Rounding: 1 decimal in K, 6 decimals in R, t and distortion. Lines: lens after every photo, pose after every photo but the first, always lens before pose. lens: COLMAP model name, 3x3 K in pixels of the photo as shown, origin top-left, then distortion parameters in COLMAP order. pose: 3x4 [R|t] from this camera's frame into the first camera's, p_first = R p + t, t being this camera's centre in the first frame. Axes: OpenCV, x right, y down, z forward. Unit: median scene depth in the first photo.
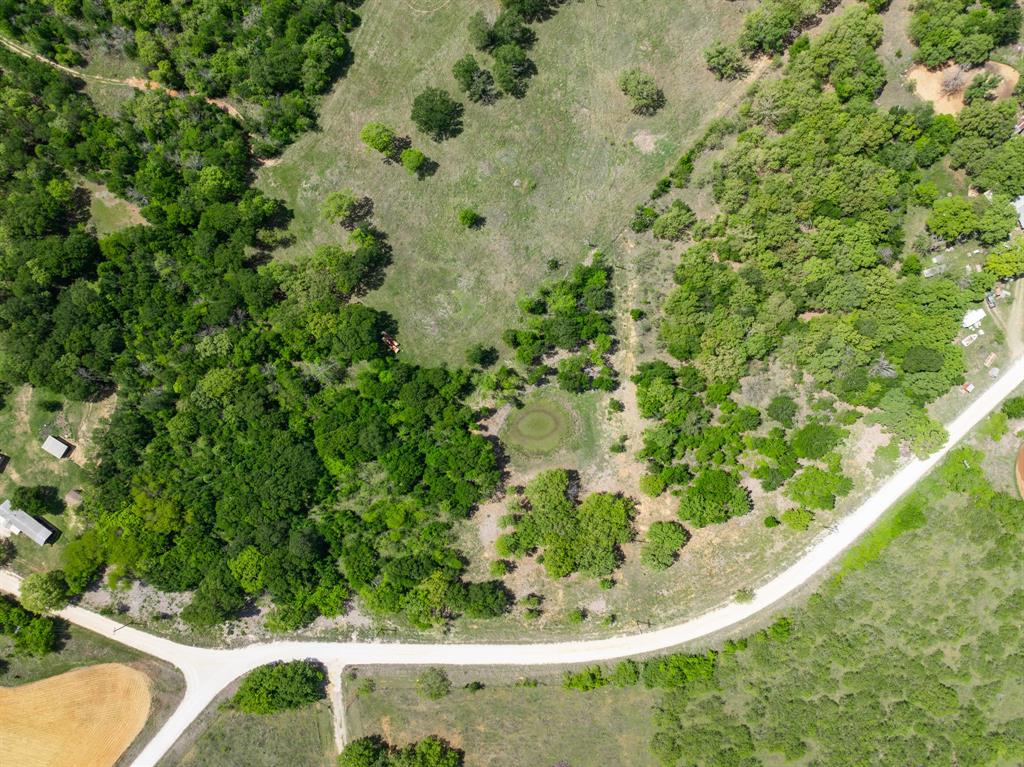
lens RADIAL K [[717.5, 0, 511.8], [0, 717.5, 366.6], [0, 0, 1]] dist [-0.038356, 0.023376]
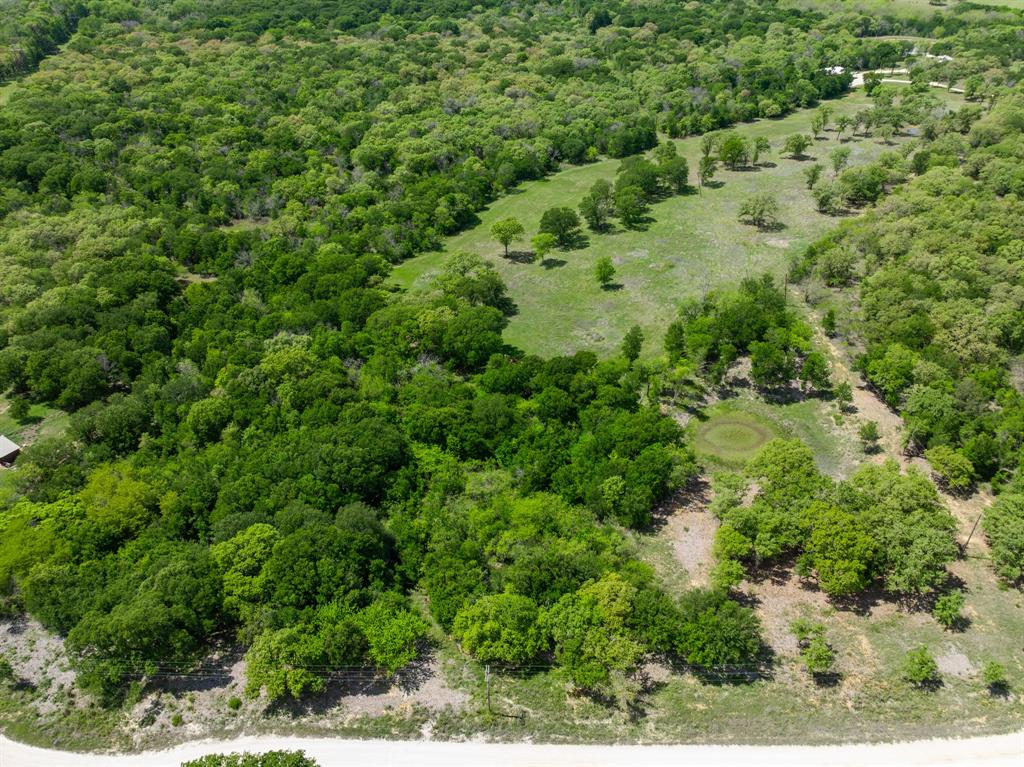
lens RADIAL K [[717.5, 0, 518.4], [0, 717.5, 374.0], [0, 0, 1]] dist [-0.038356, 0.023376]
pose [[0.999827, -0.002118, -0.018460, -0.155587], [-0.013312, 0.611439, -0.791179, 0.585868], [0.012963, 0.791288, 0.611306, 0.557976]]
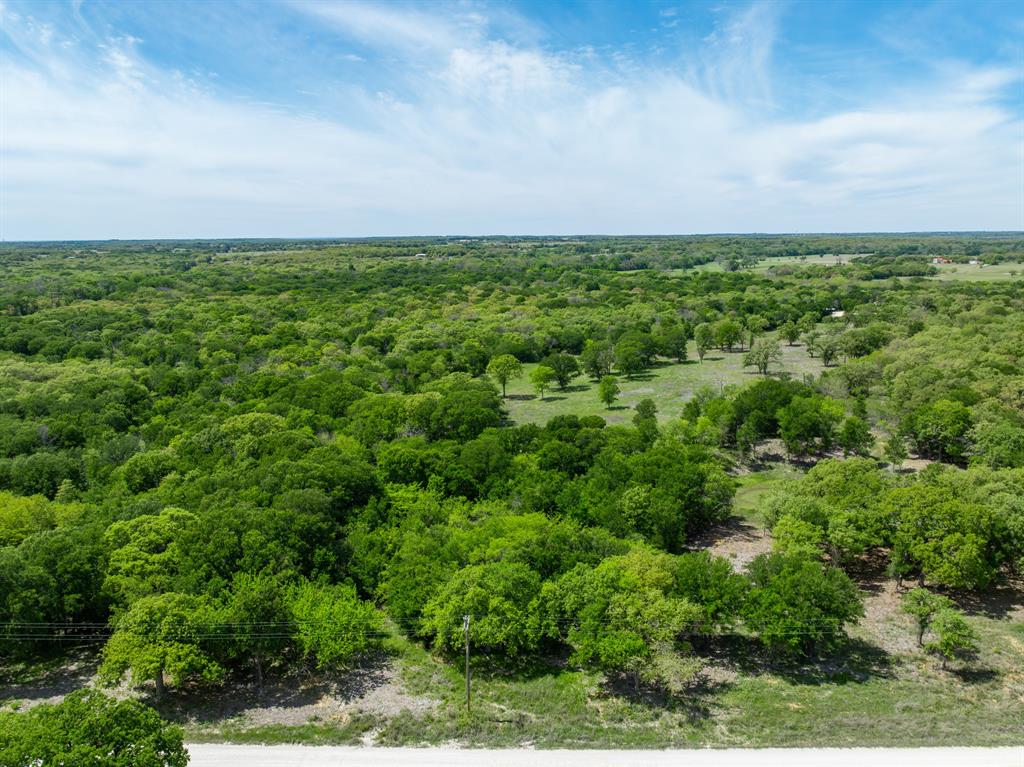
lens RADIAL K [[717.5, 0, 516.9], [0, 717.5, 377.0], [0, 0, 1]] dist [-0.038356, 0.023376]
pose [[0.999787, -0.011365, -0.017223, -0.156469], [-0.014067, 0.235302, -0.971820, 0.609809], [0.015098, 0.971856, 0.235092, 0.794720]]
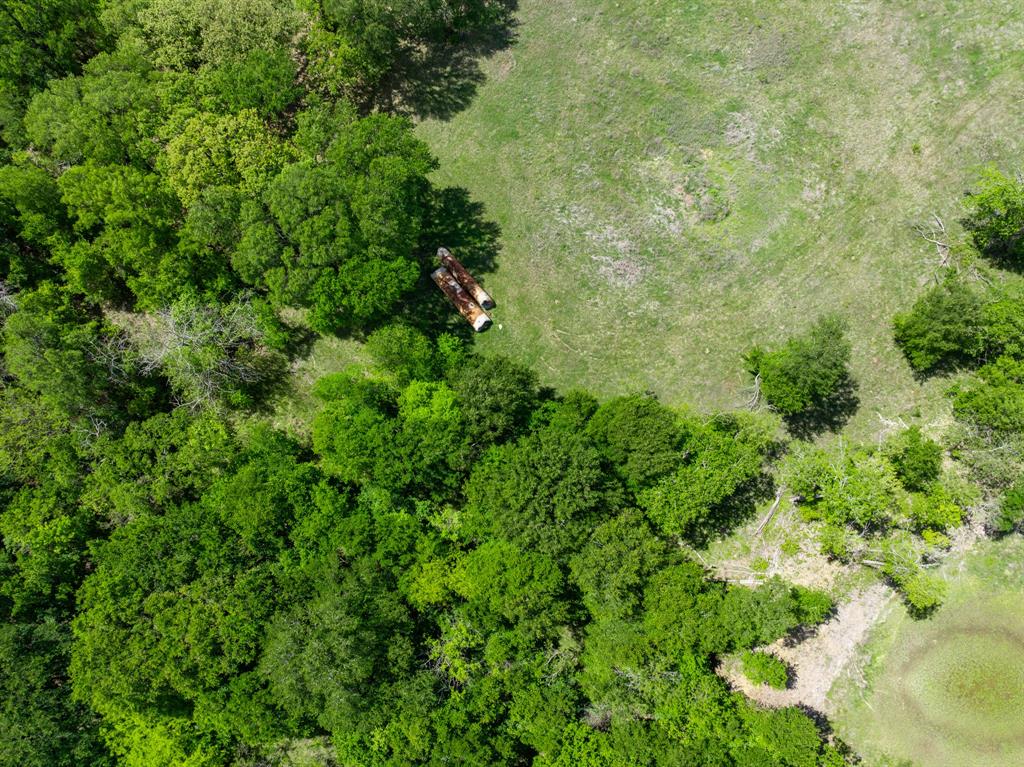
lens RADIAL K [[717.5, 0, 515.7], [0, 717.5, 380.3], [0, 0, 1]] dist [-0.038356, 0.023376]
pose [[0.987927, 0.150131, -0.038217, -0.136689], [-0.154265, 0.975995, -0.153739, 0.039888], [0.014219, 0.157778, 0.987372, 0.752149]]
